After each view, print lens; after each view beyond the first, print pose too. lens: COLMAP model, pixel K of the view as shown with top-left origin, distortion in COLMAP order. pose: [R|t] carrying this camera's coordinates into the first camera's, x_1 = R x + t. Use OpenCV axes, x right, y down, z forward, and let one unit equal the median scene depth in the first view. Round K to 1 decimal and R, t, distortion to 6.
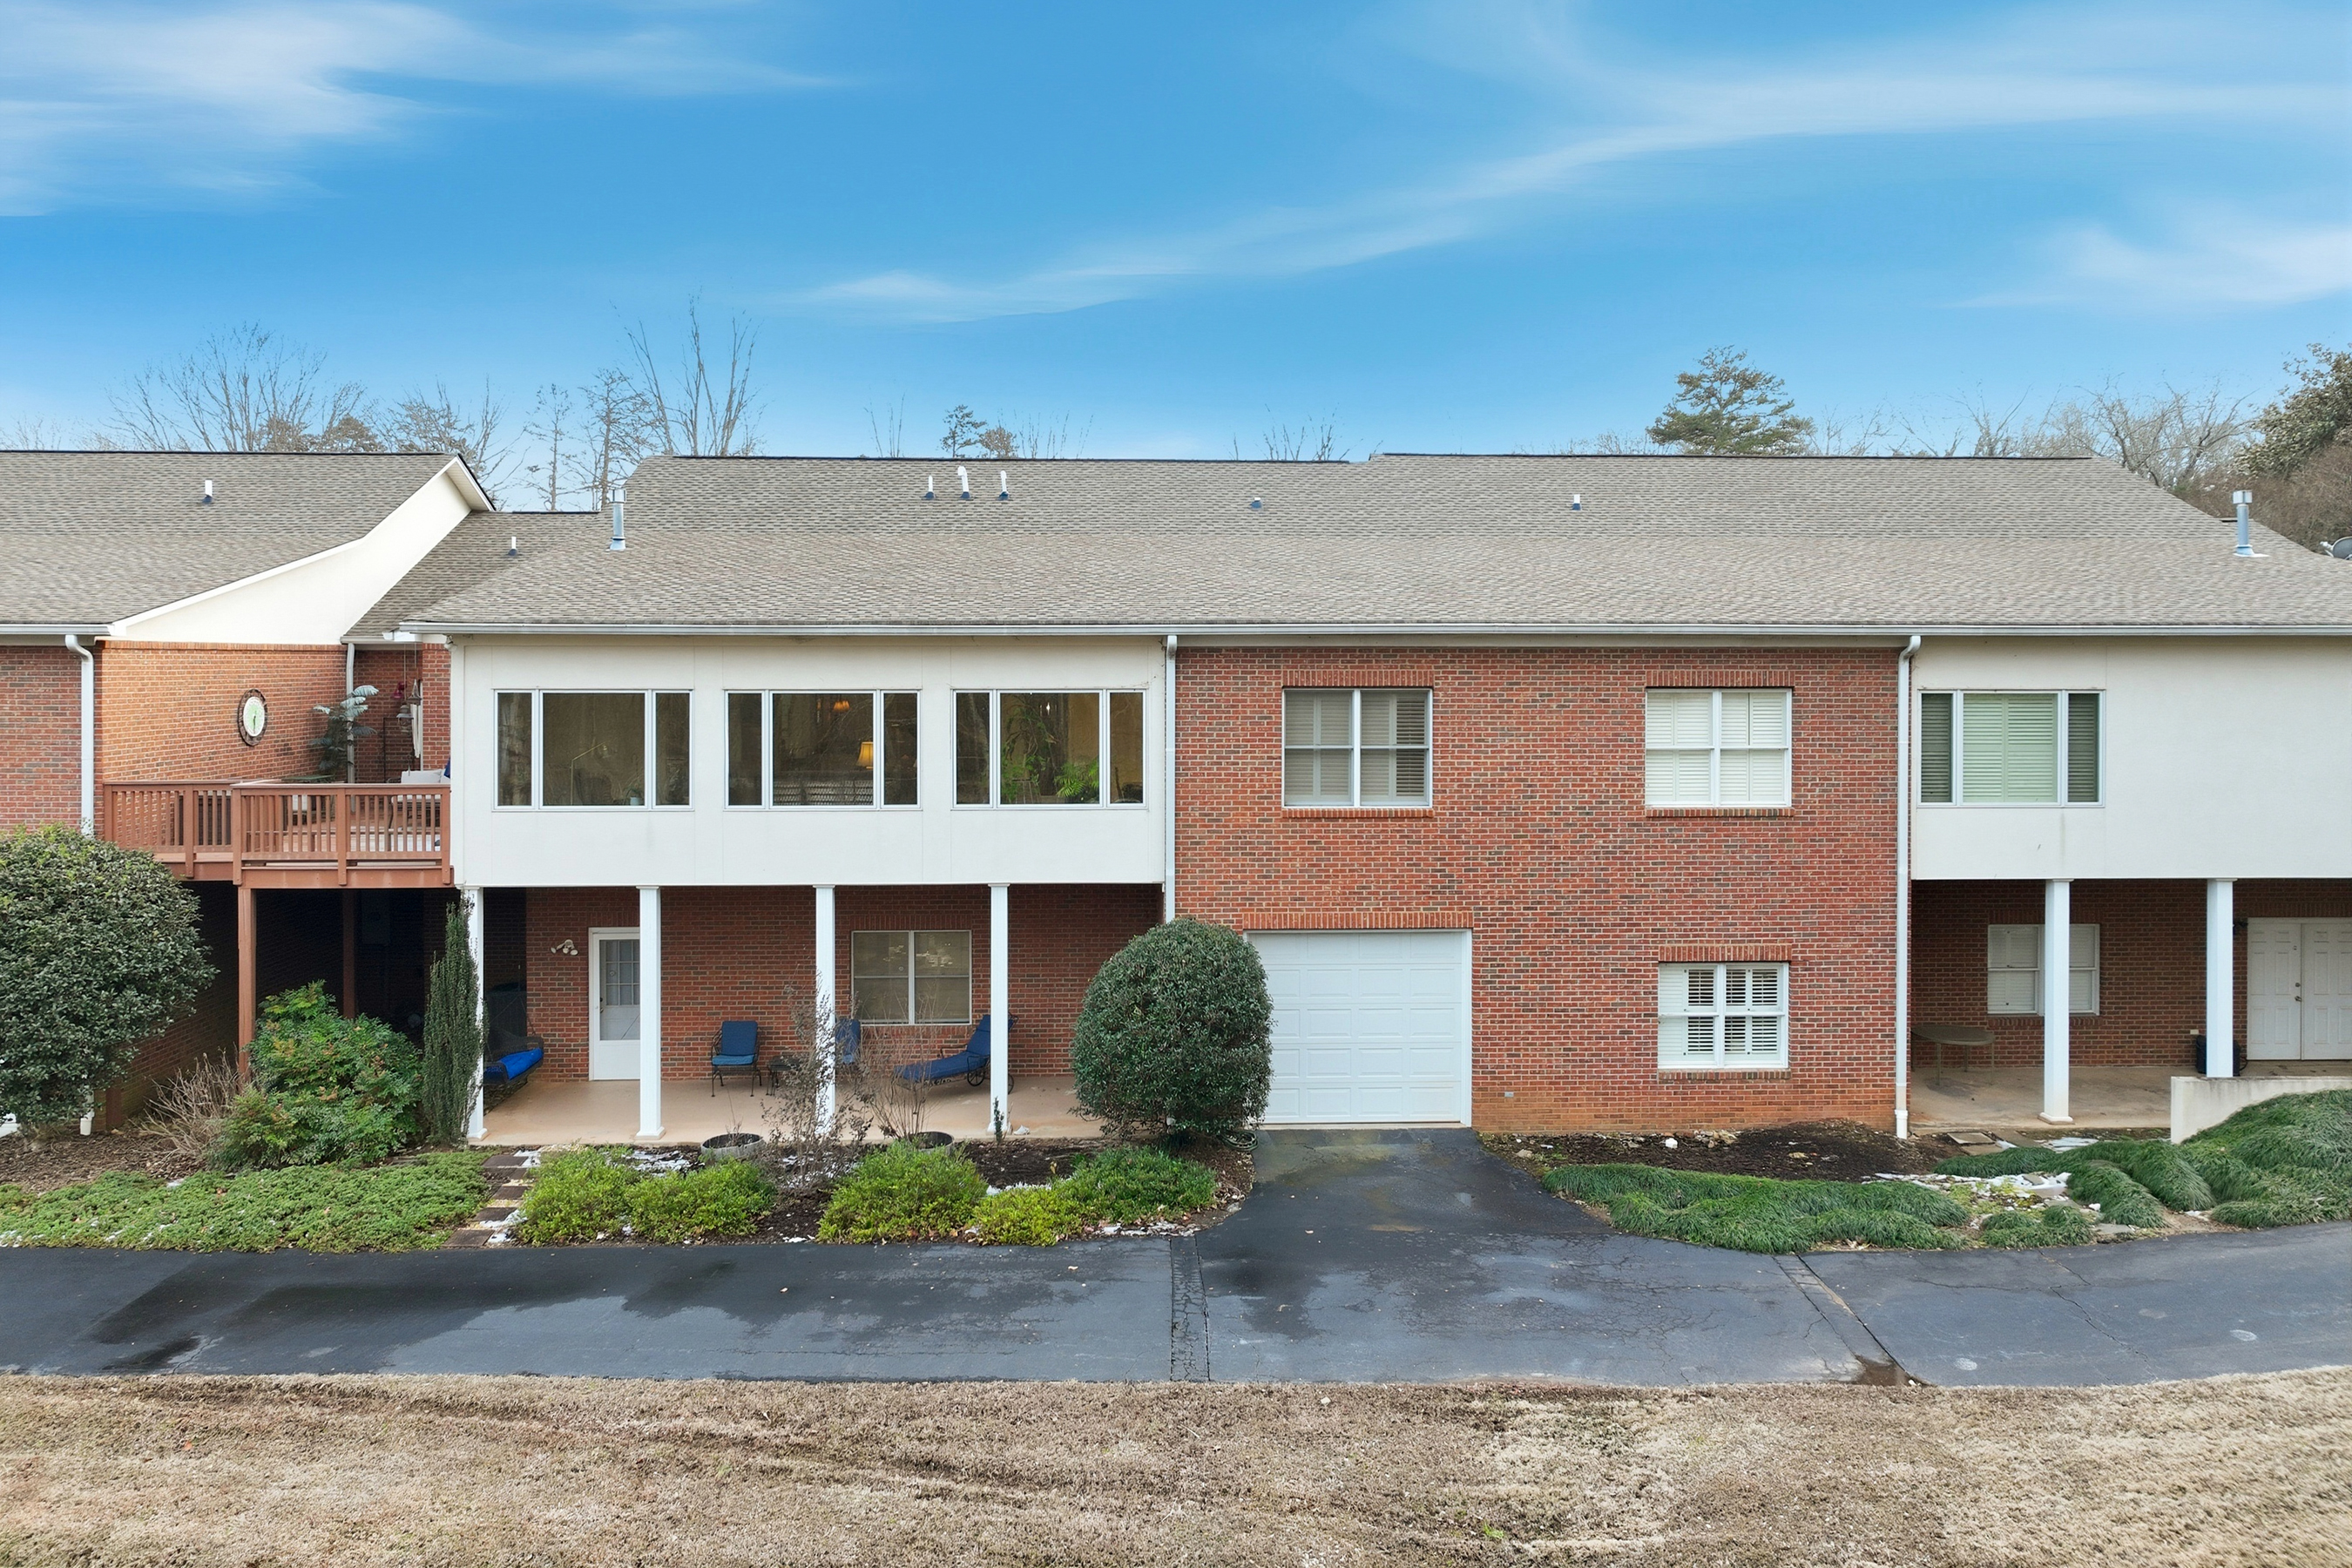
lens RADIAL K [[1671.5, 0, 1182.0], [0, 1671.5, 682.5], [0, 0, 1]] dist [0.006146, 0.006885]
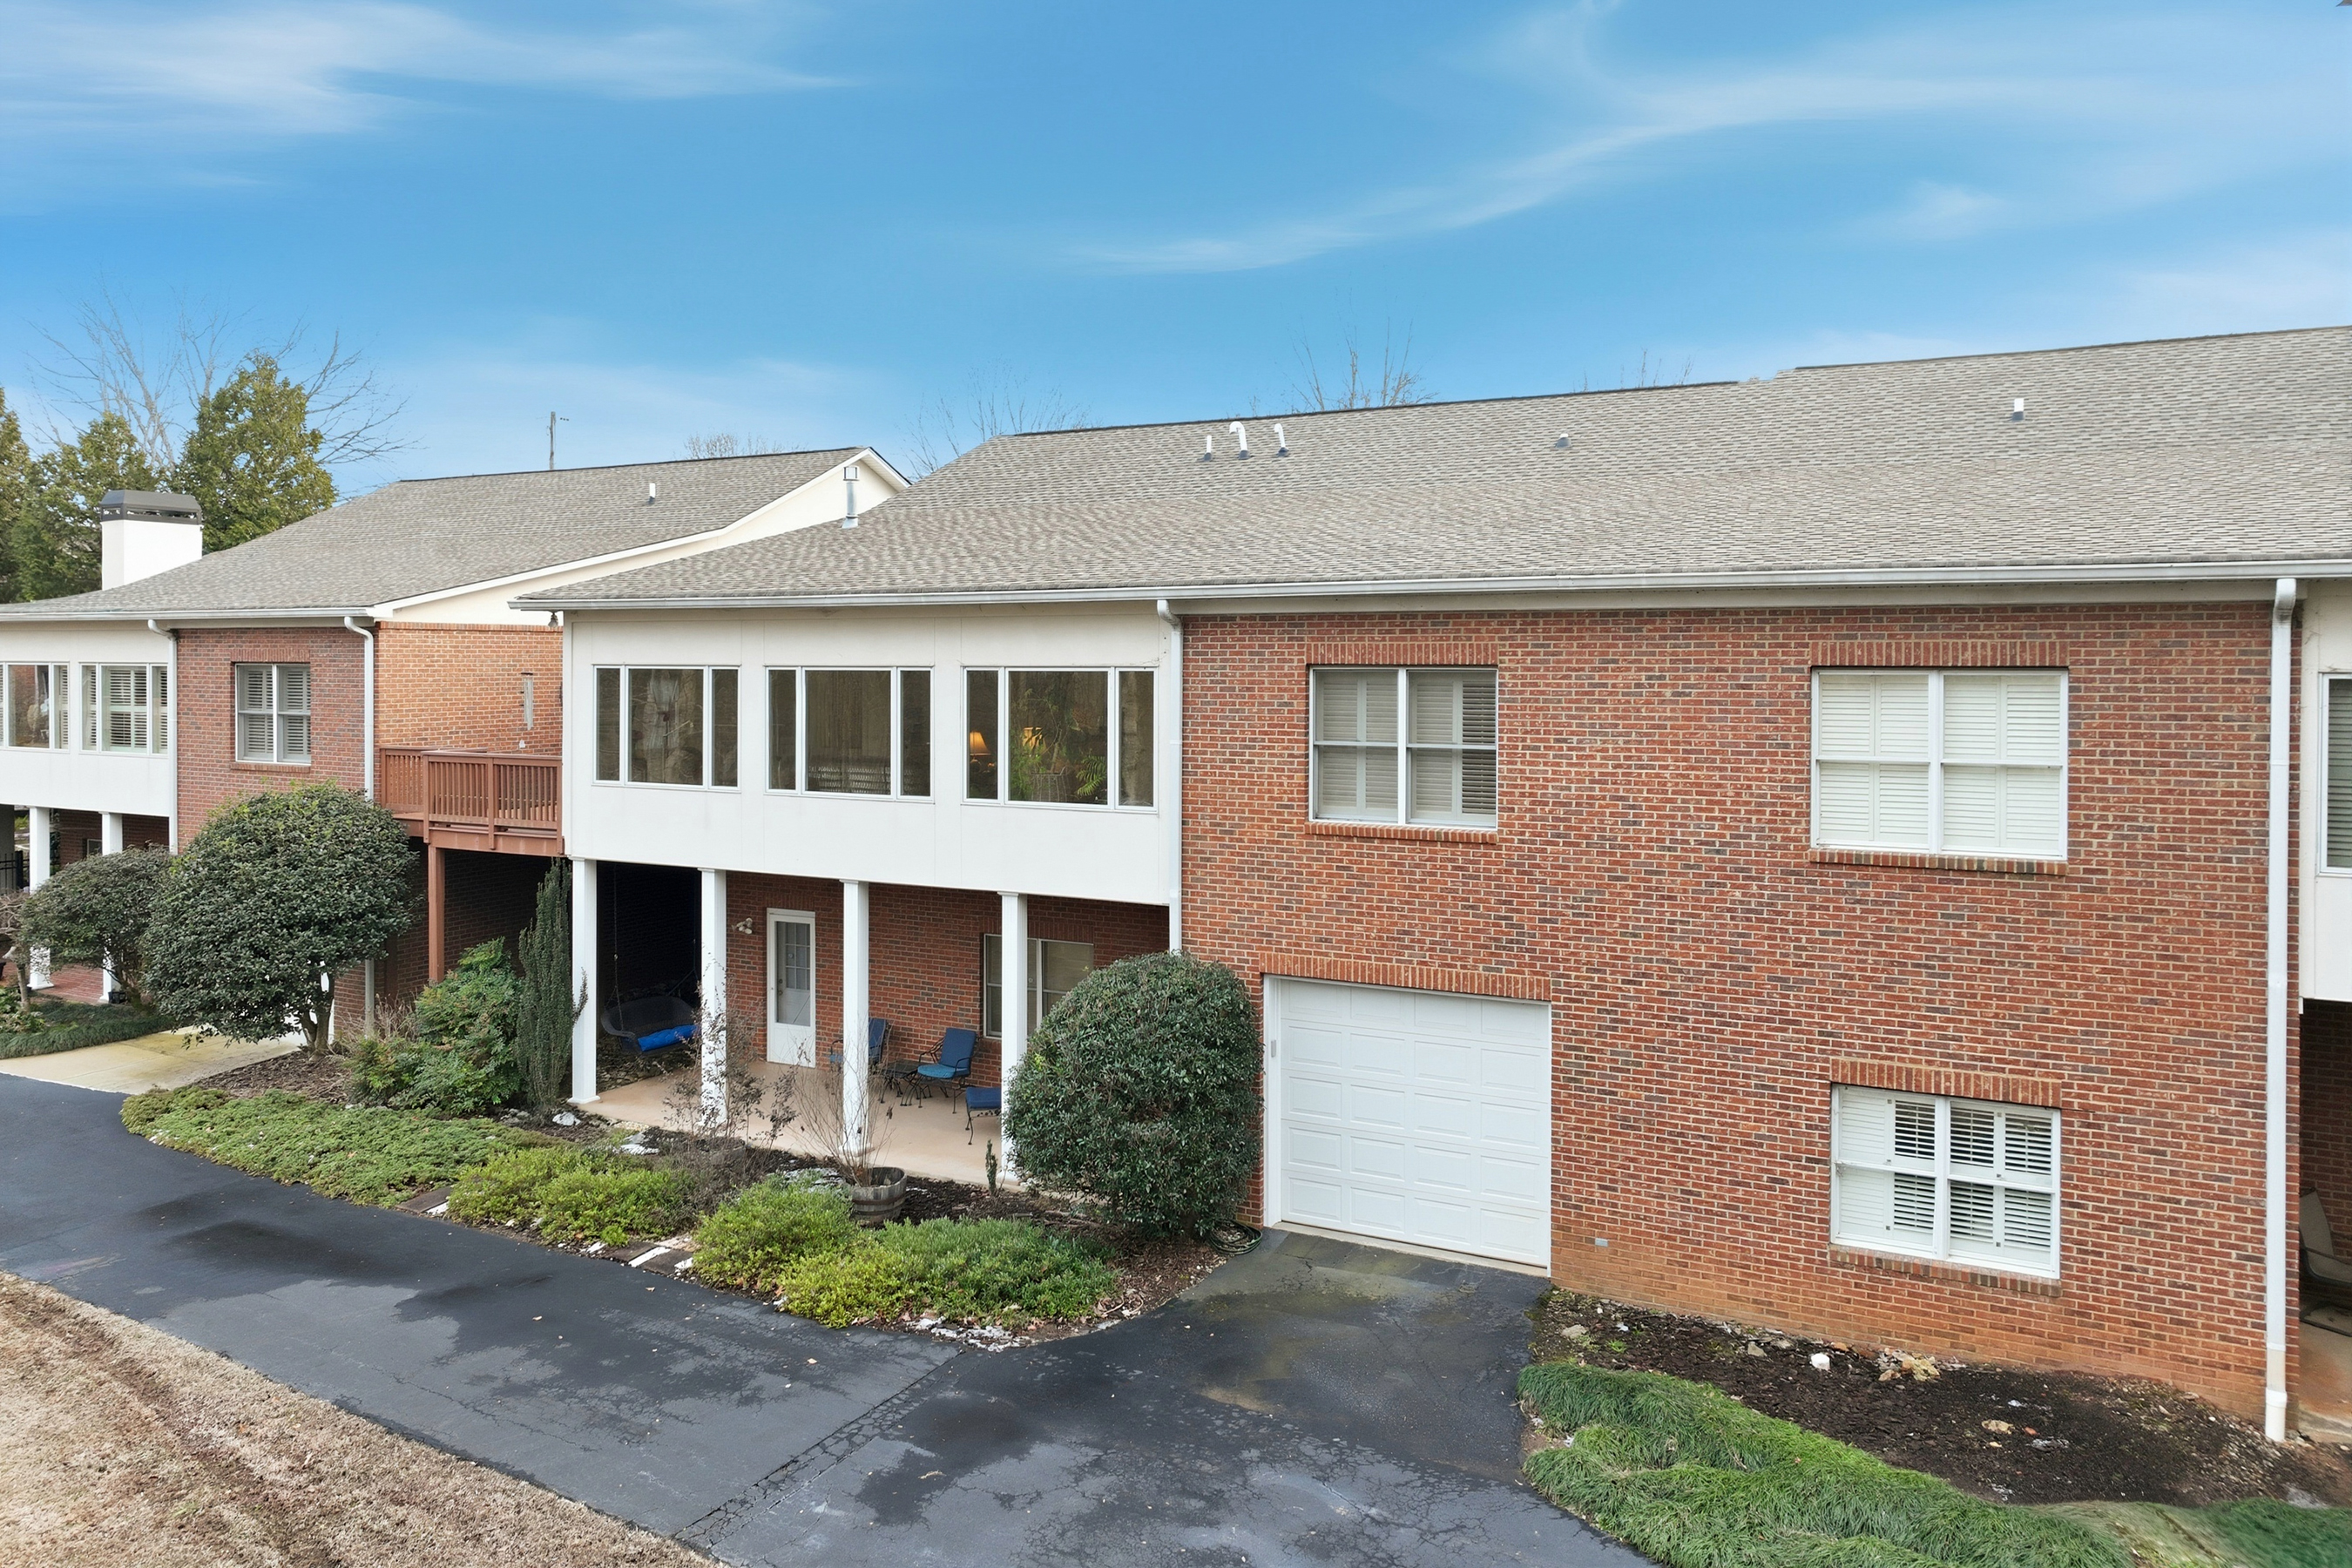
lens RADIAL K [[1671.5, 0, 1182.0], [0, 1671.5, 682.5], [0, 0, 1]] dist [0.006146, 0.006885]
pose [[0.860563, 0.007672, -0.509286, 0.404873], [-0.006965, 0.999970, 0.003294, 0.008706], [0.509297, 0.000712, 0.860591, 0.302937]]
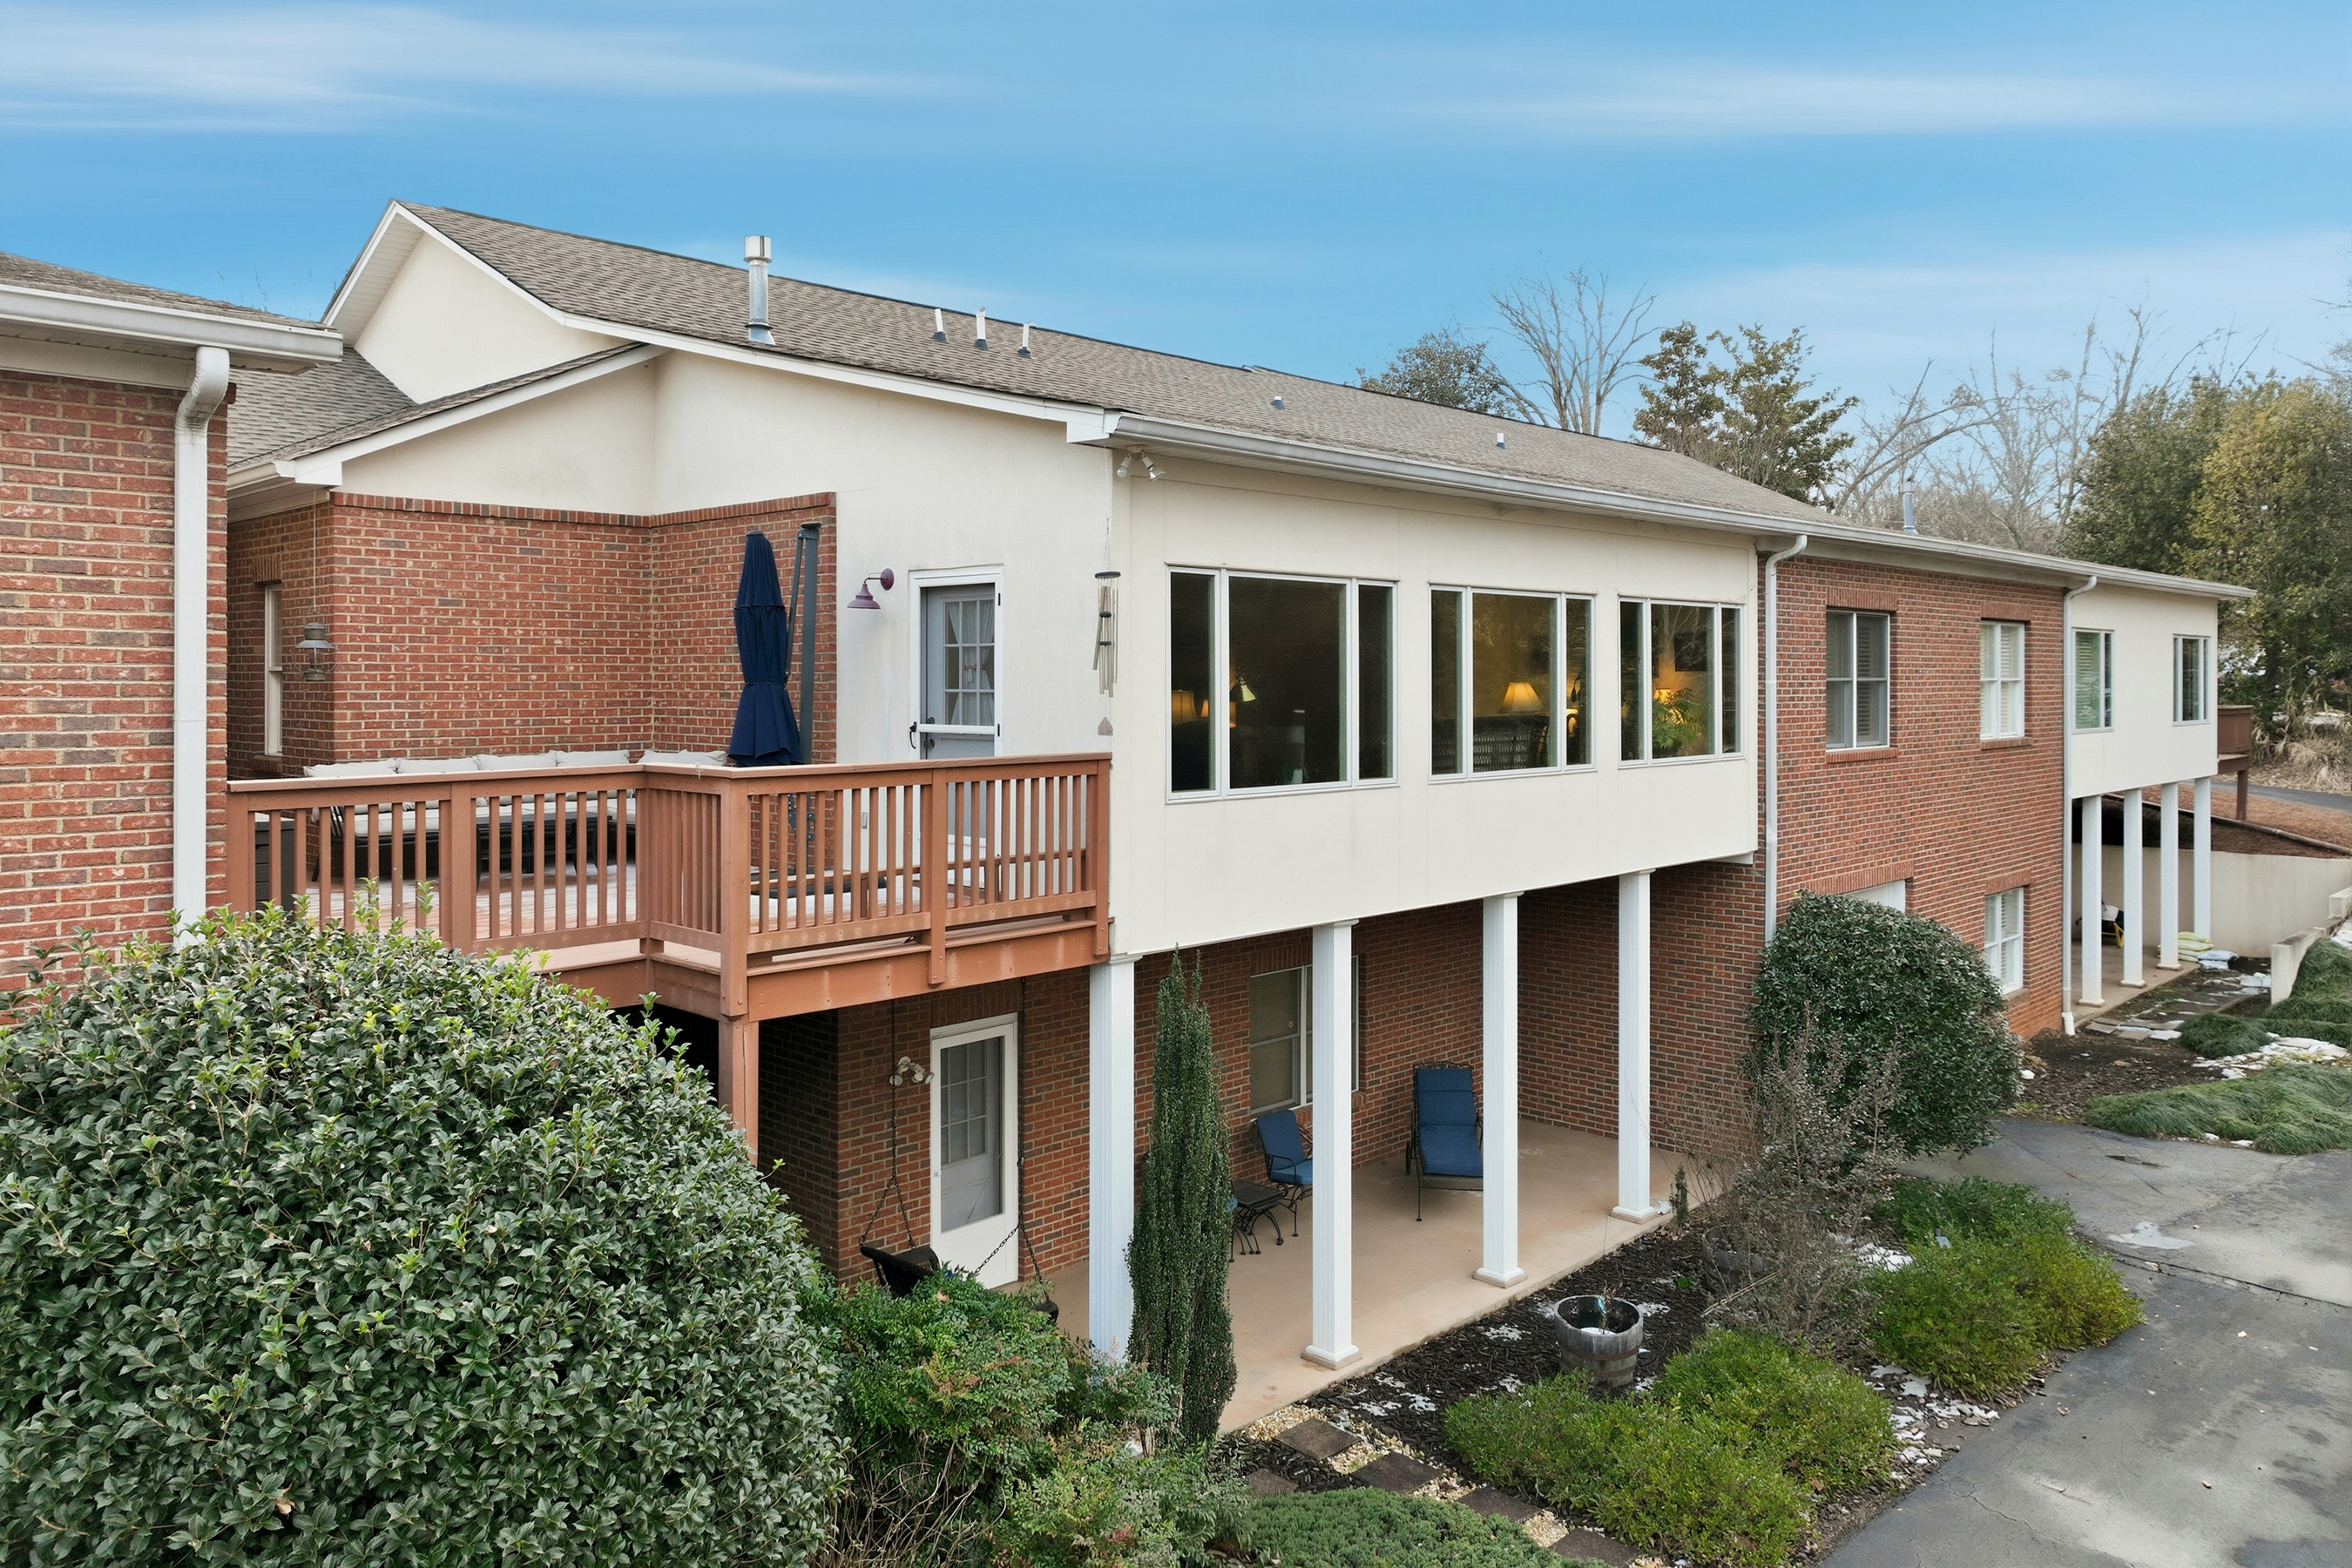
lens RADIAL K [[1671.5, 0, 1182.0], [0, 1671.5, 682.5], [0, 0, 1]] dist [0.006146, 0.006885]
pose [[0.730219, -0.002795, 0.683208, -0.738453], [0.004977, 0.999987, -0.001229, 0.040045], [-0.683195, 0.004298, 0.730223, 0.613406]]
